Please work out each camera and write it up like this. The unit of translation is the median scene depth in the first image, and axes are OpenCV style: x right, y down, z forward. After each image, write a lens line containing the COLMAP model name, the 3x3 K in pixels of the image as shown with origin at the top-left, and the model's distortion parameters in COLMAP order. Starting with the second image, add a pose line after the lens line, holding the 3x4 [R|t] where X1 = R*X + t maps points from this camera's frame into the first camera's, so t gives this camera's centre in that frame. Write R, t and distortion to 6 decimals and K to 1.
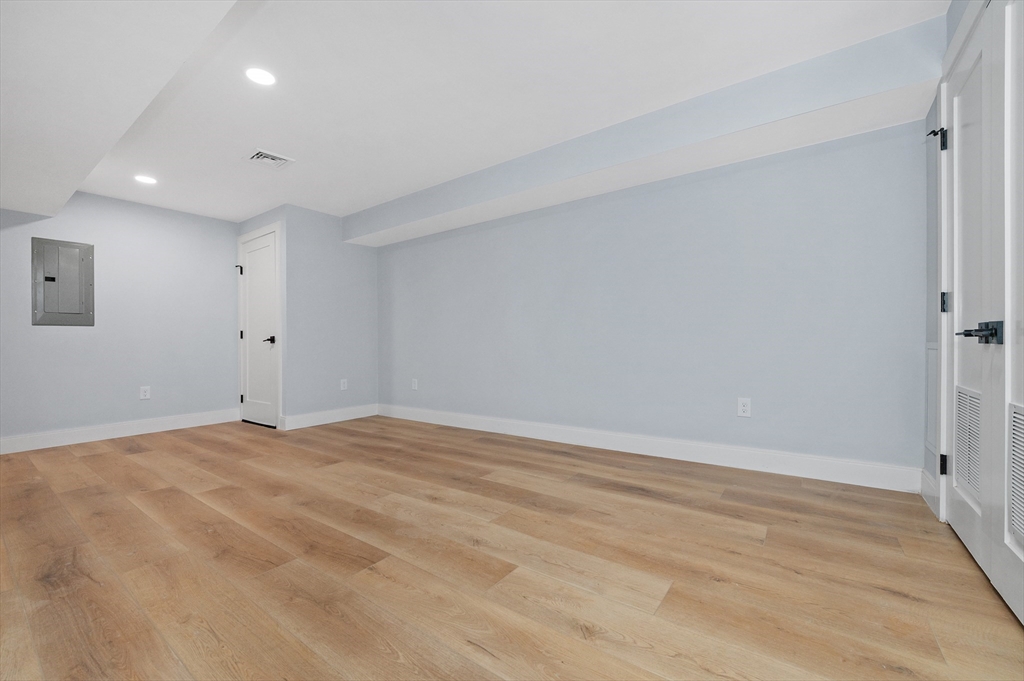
lens RADIAL K [[403.2, 0, 507.5], [0, 403.2, 347.1], [0, 0, 1]] dist [0.001555, -0.000168]
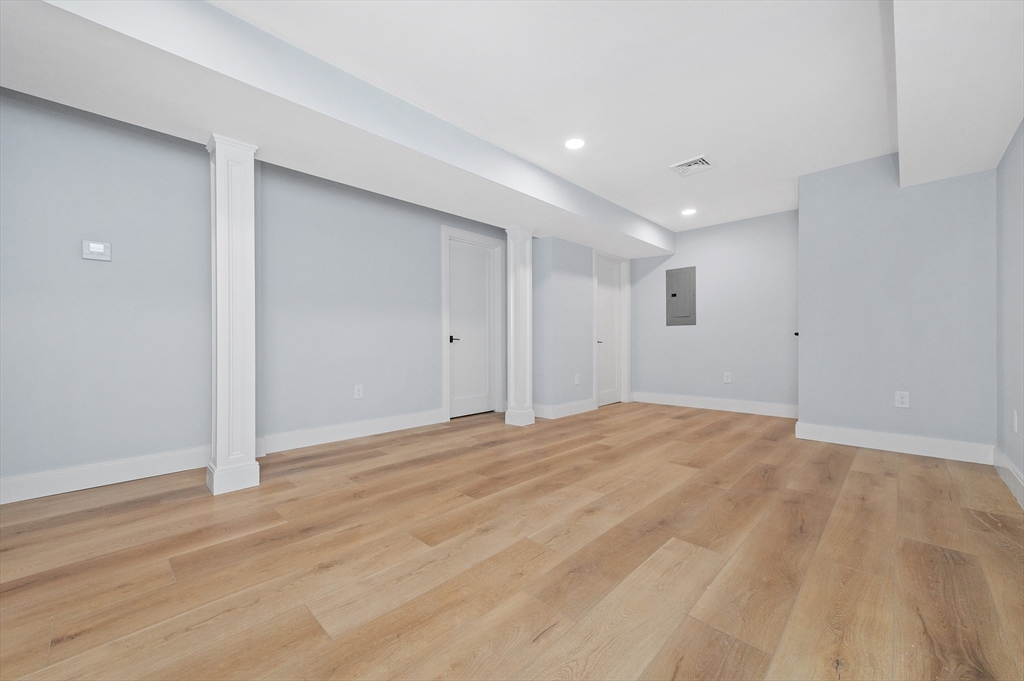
lens RADIAL K [[403.2, 0, 503.7], [0, 403.2, 334.8], [0, 0, 1]] dist [0.001555, -0.000168]
pose [[-0.134756, -0.003639, -0.990872, 0.820049], [-0.005638, 0.999980, -0.002906, -0.019769], [0.990863, 0.005195, -0.134774, 1.016661]]
